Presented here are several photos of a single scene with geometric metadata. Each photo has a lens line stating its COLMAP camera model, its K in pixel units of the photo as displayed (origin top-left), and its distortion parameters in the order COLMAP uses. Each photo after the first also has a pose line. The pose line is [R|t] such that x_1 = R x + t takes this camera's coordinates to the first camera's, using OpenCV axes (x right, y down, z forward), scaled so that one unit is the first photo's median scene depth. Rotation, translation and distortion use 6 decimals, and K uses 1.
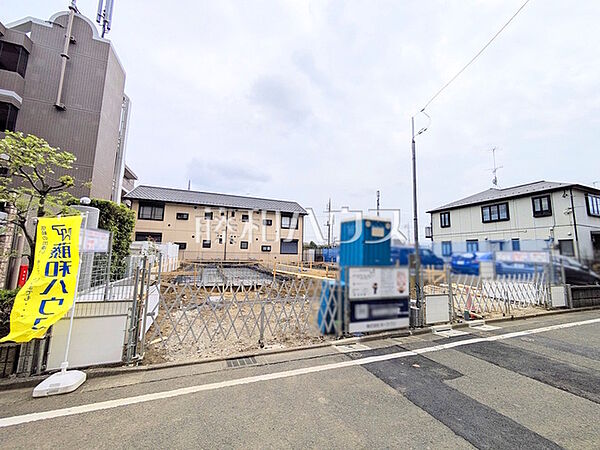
lens RADIAL K [[237.5, 0, 303.3], [0, 237.5, 226.3], [0, 0, 1]] dist [0.002623, 0.000269]
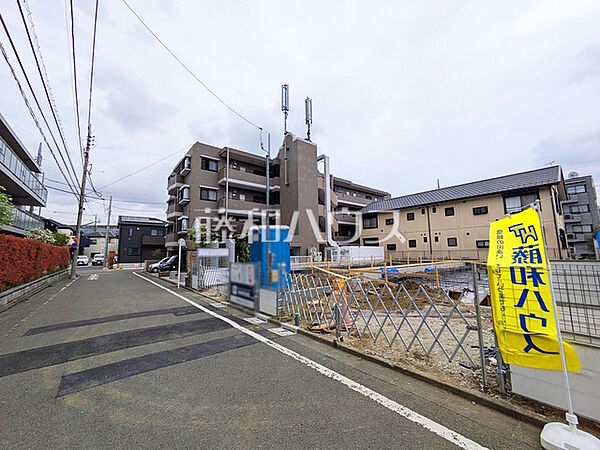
lens RADIAL K [[237.5, 0, 302.5], [0, 237.5, 224.4], [0, 0, 1]] dist [0.002623, 0.000269]
pose [[0.313597, -0.136238, -0.939732, 0.451167], [0.132314, 0.986268, -0.098831, 0.031310], [0.940292, -0.093346, 0.327318, 0.213780]]
